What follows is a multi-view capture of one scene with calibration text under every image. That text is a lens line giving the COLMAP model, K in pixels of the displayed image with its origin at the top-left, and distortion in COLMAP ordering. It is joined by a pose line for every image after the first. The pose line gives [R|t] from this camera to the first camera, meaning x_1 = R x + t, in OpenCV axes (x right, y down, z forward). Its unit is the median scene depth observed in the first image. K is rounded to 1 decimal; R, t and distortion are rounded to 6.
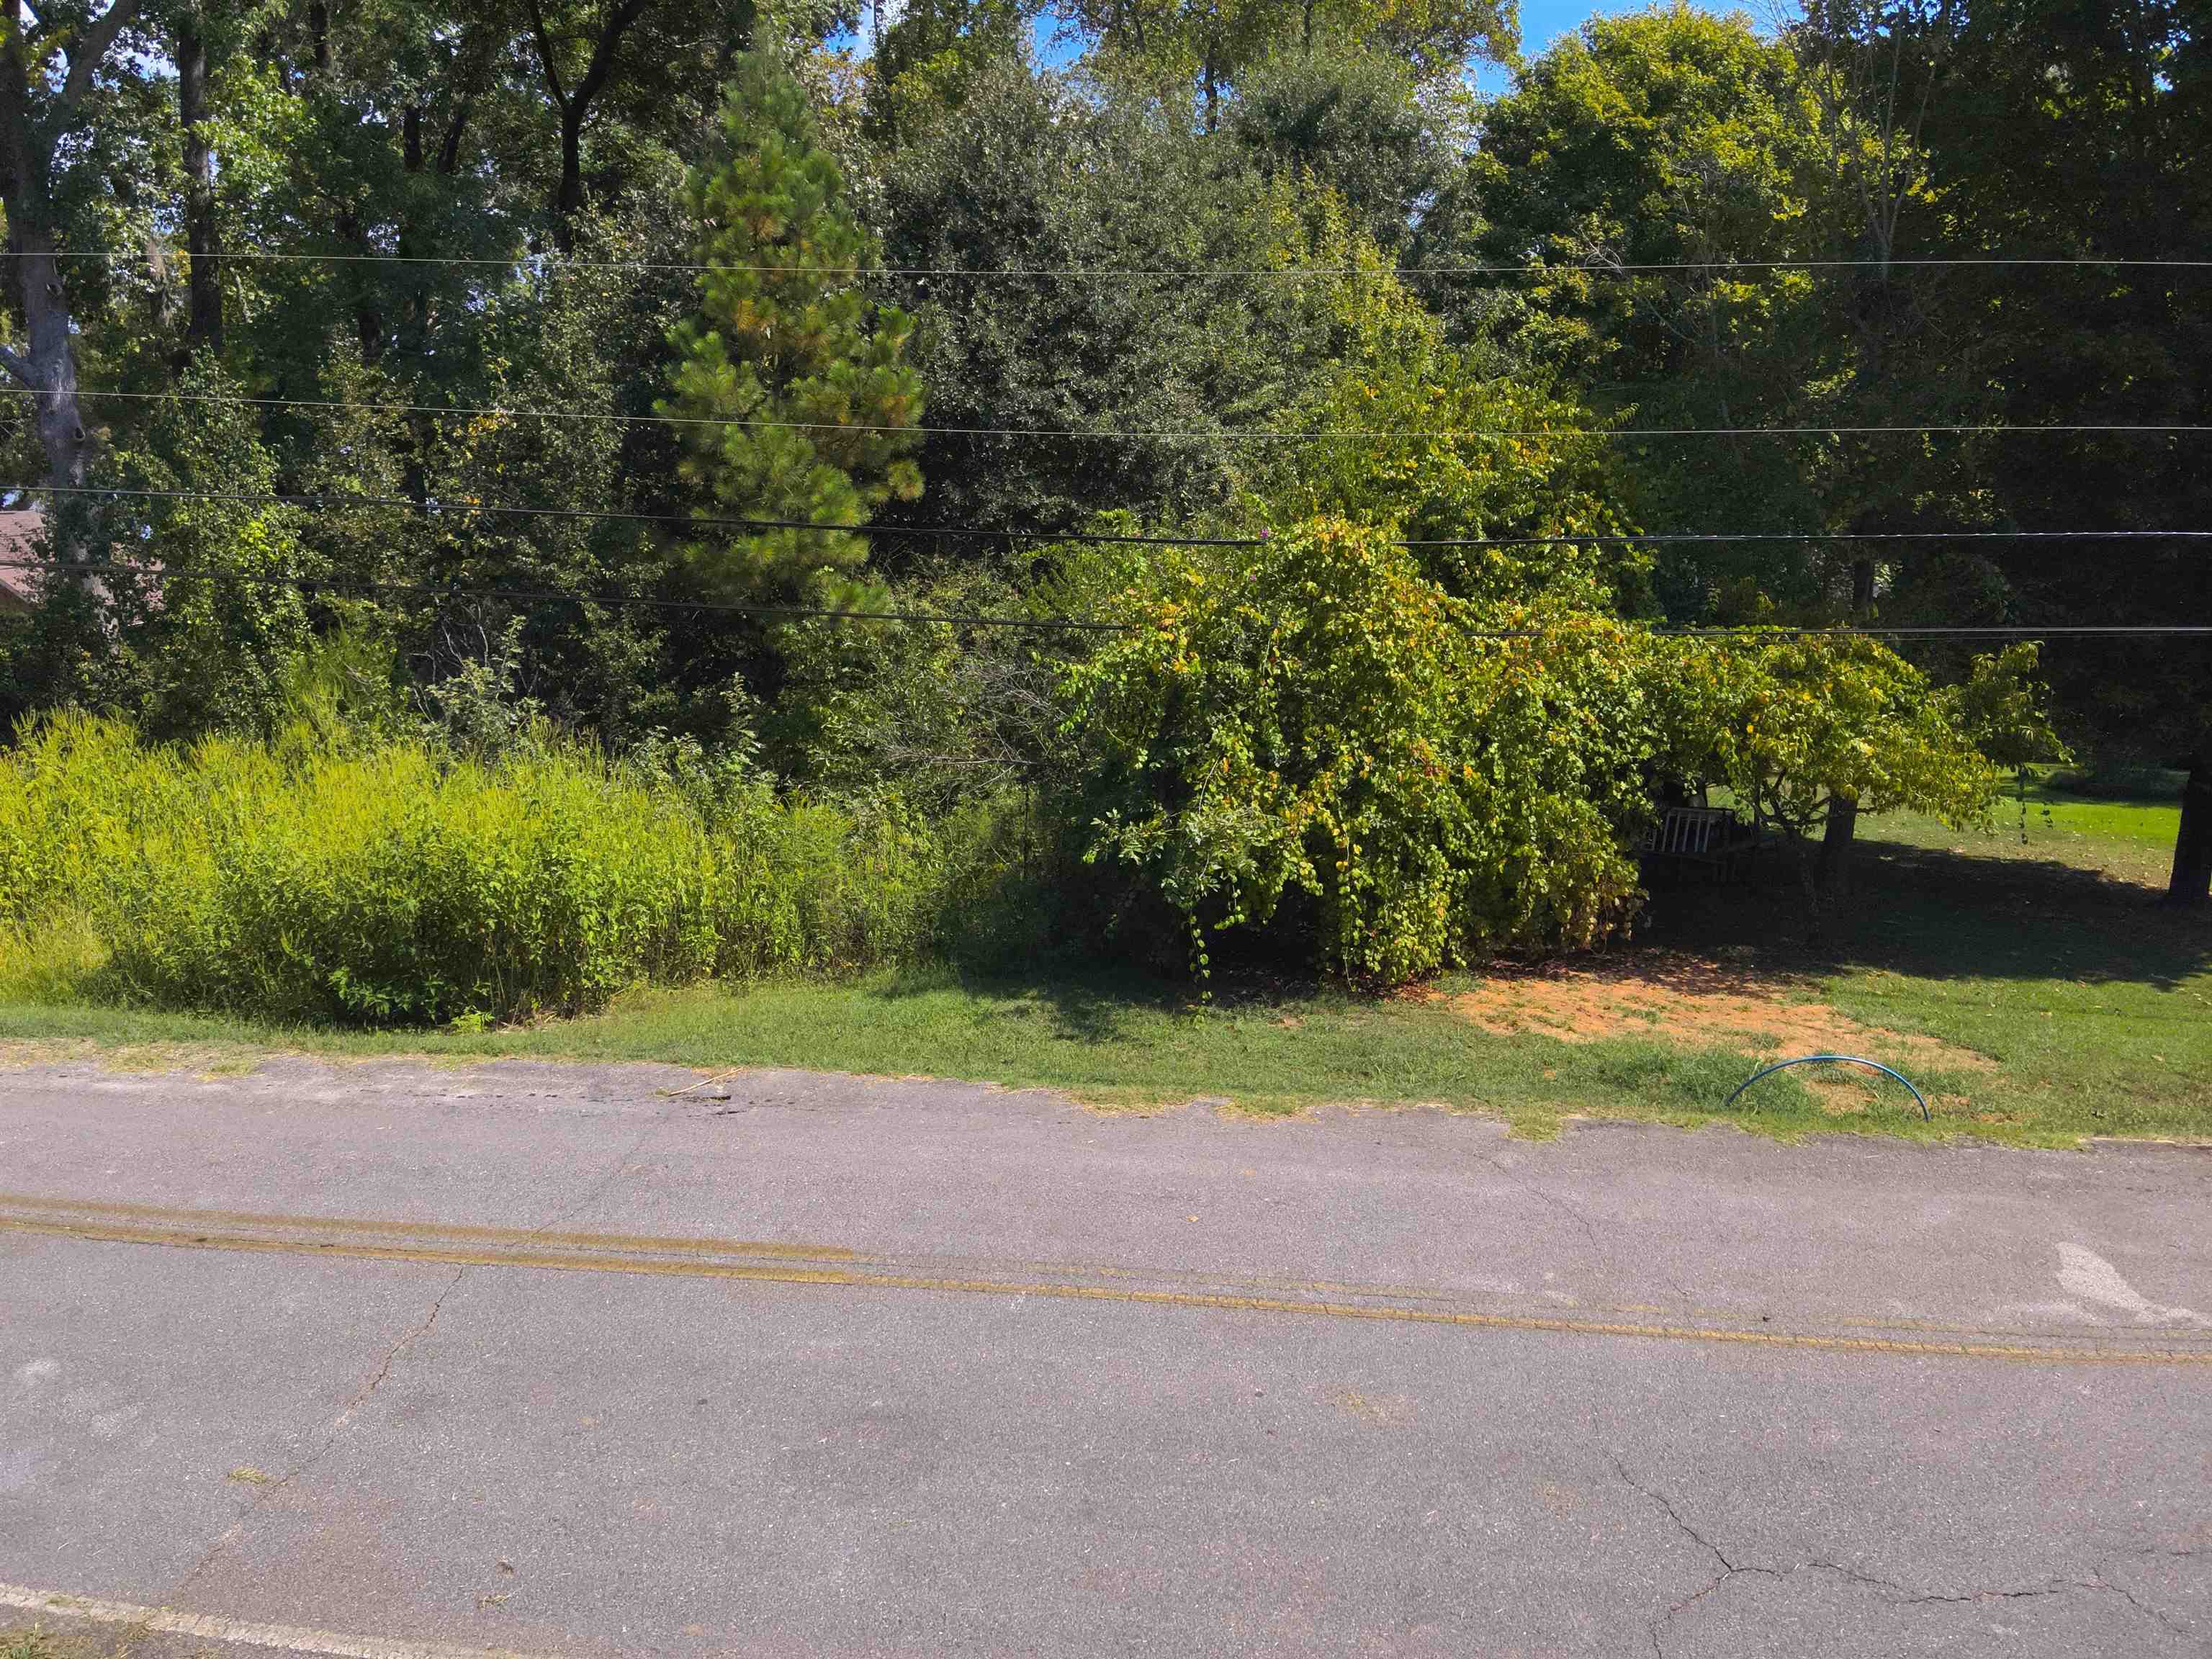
lens RADIAL K [[1598.5, 0, 1109.7], [0, 1598.5, 817.6], [0, 0, 1]] dist [0.142307, -0.269390]
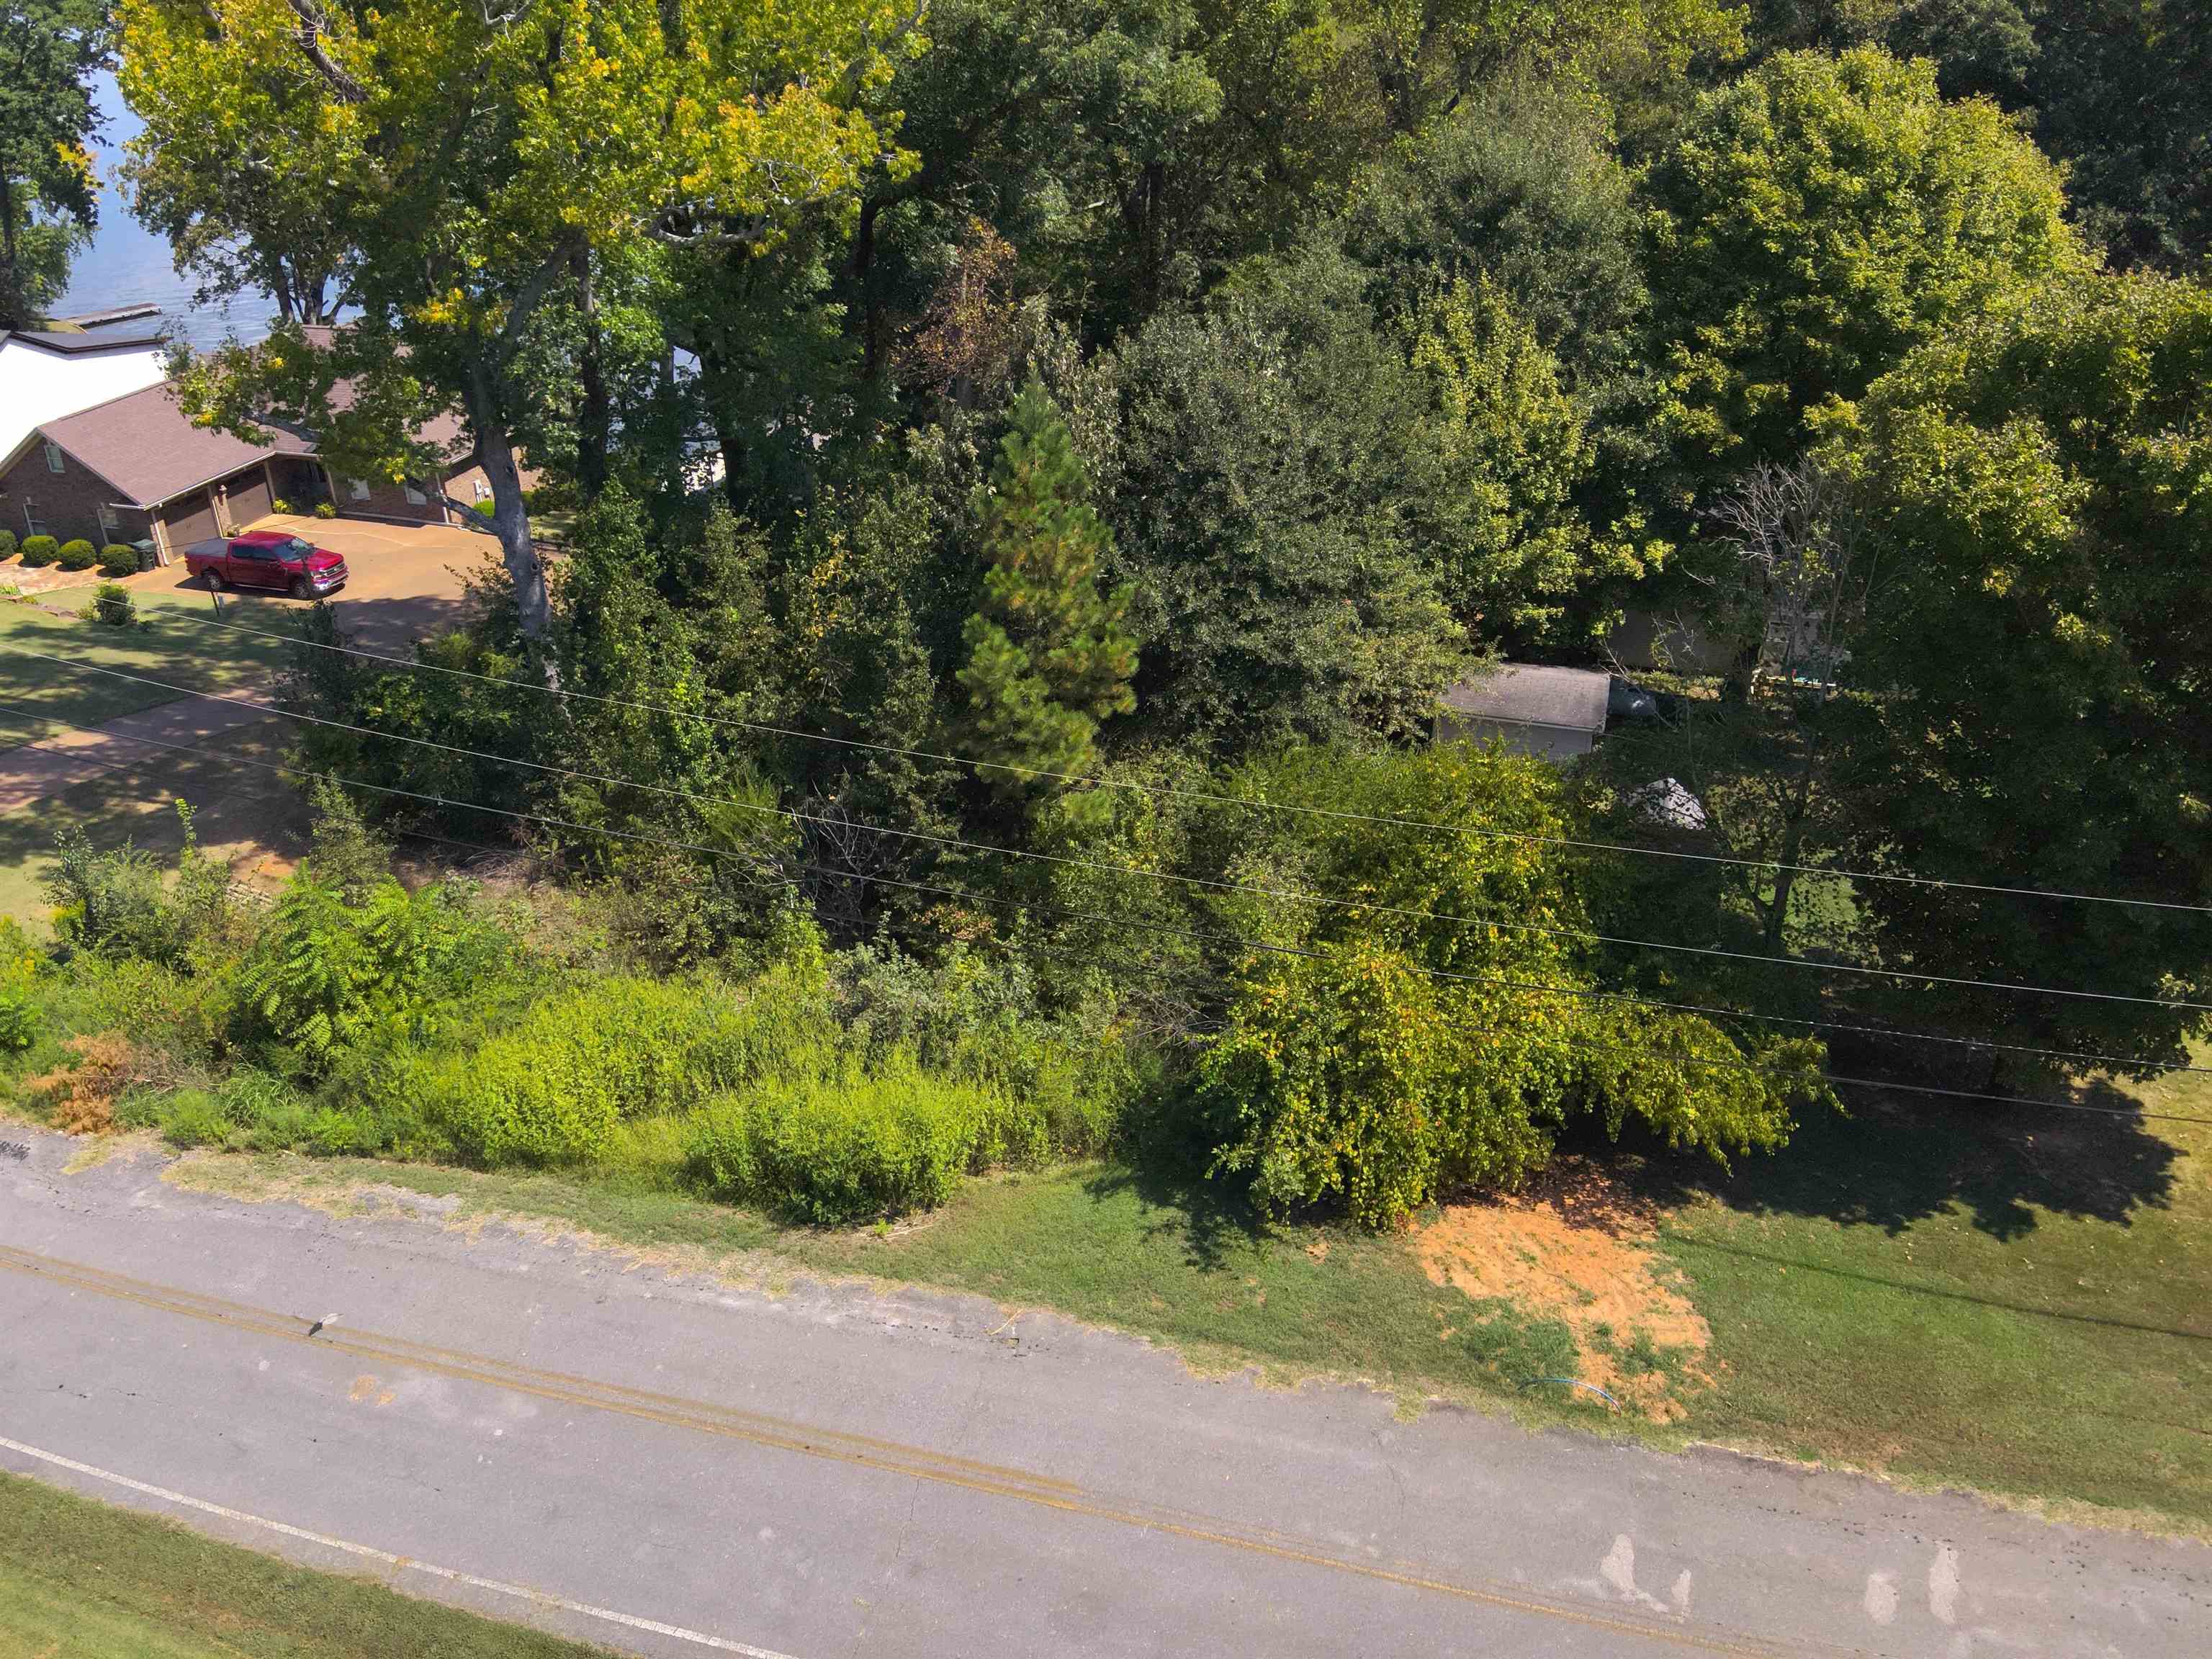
lens RADIAL K [[1624.7, 0, 1107.9], [0, 1624.7, 805.9], [0, 0, 1]] dist [0.155052, -0.288958]
pose [[0.989721, 0.064018, -0.127884, 0.072853], [-0.029263, 0.965948, 0.257075, -0.733758], [0.139987, -0.250691, 0.957892, -0.587870]]
